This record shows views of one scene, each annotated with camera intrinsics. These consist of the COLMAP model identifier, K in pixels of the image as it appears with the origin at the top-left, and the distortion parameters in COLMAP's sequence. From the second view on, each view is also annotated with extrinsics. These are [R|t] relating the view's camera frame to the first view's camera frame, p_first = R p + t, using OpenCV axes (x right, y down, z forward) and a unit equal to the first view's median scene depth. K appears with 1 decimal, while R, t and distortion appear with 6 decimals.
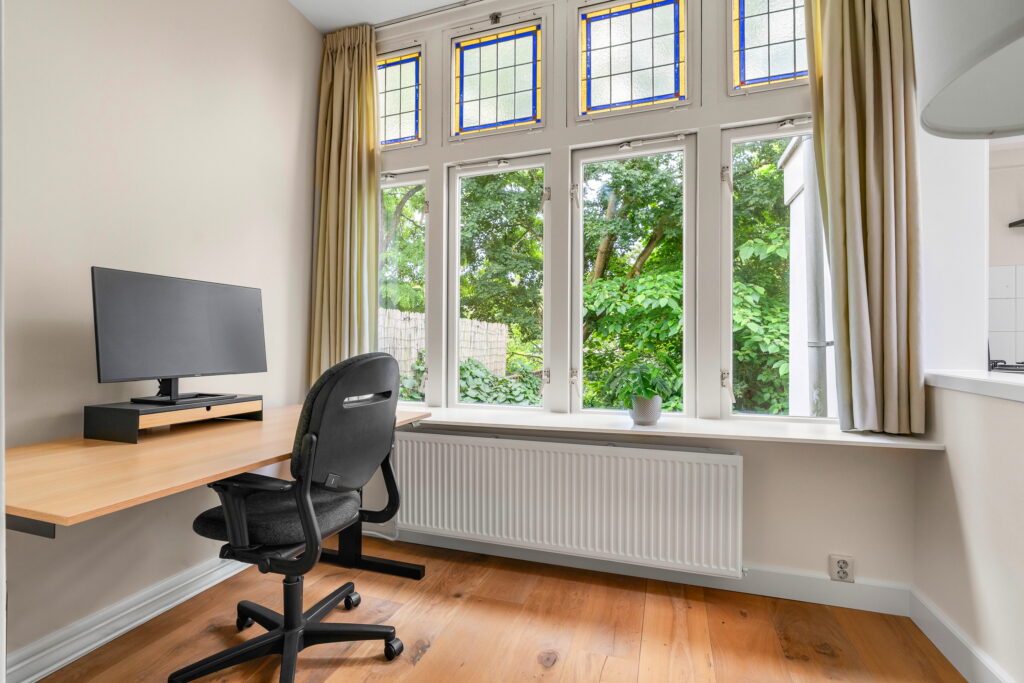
lens RADIAL K [[461.7, 0, 508.9], [0, 461.7, 344.3], [0, 0, 1]] dist [-0.012605, 0.004452]
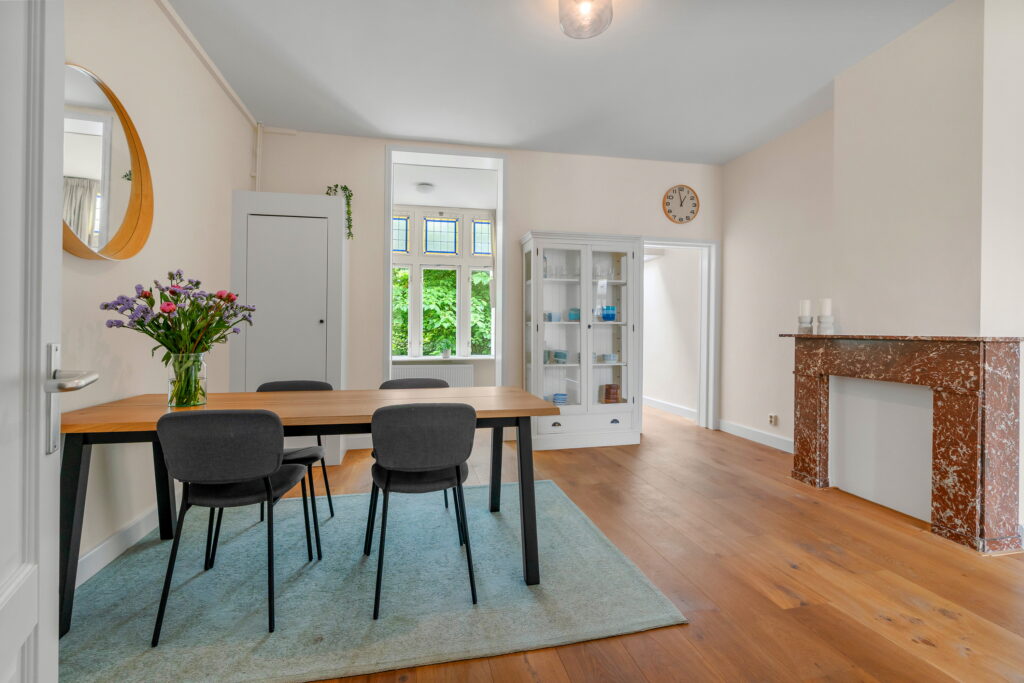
lens RADIAL K [[461.7, 0, 513.5], [0, 461.7, 332.9], [0, 0, 1]] dist [-0.012605, 0.004452]
pose [[0.853582, 0.004356, 0.520941, -0.752290], [-0.003903, 0.999990, -0.001967, 0.002856], [-0.520944, -0.000354, 0.853591, -1.524787]]
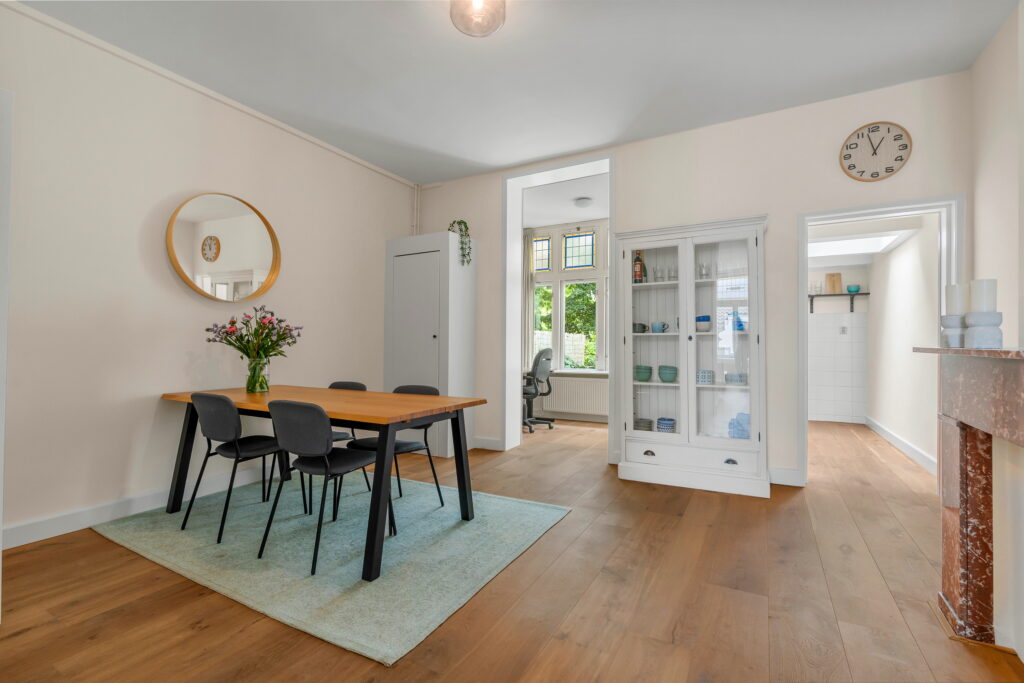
lens RADIAL K [[461.7, 0, 511.2], [0, 461.7, 338.4], [0, 0, 1]] dist [-0.012605, 0.004452]
pose [[0.985598, 0.002388, -0.169091, 0.039304], [-0.005366, 0.999838, -0.017158, 0.002706], [0.169023, 0.017819, 0.985451, -1.653231]]
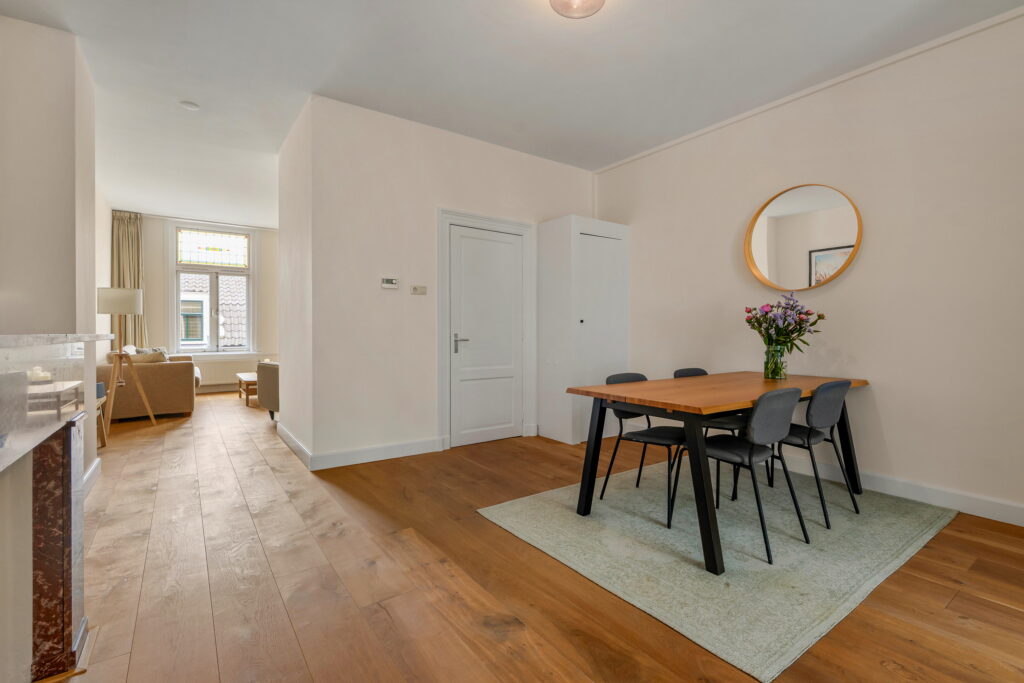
lens RADIAL K [[461.7, 0, 508.4], [0, 461.7, 334.3], [0, 0, 1]] dist [-0.012605, 0.004452]
pose [[-0.584110, 0.006396, -0.811650, 0.589284], [-0.002578, 0.999949, 0.009735, -0.001724], [0.811671, 0.007779, -0.584064, -0.441816]]
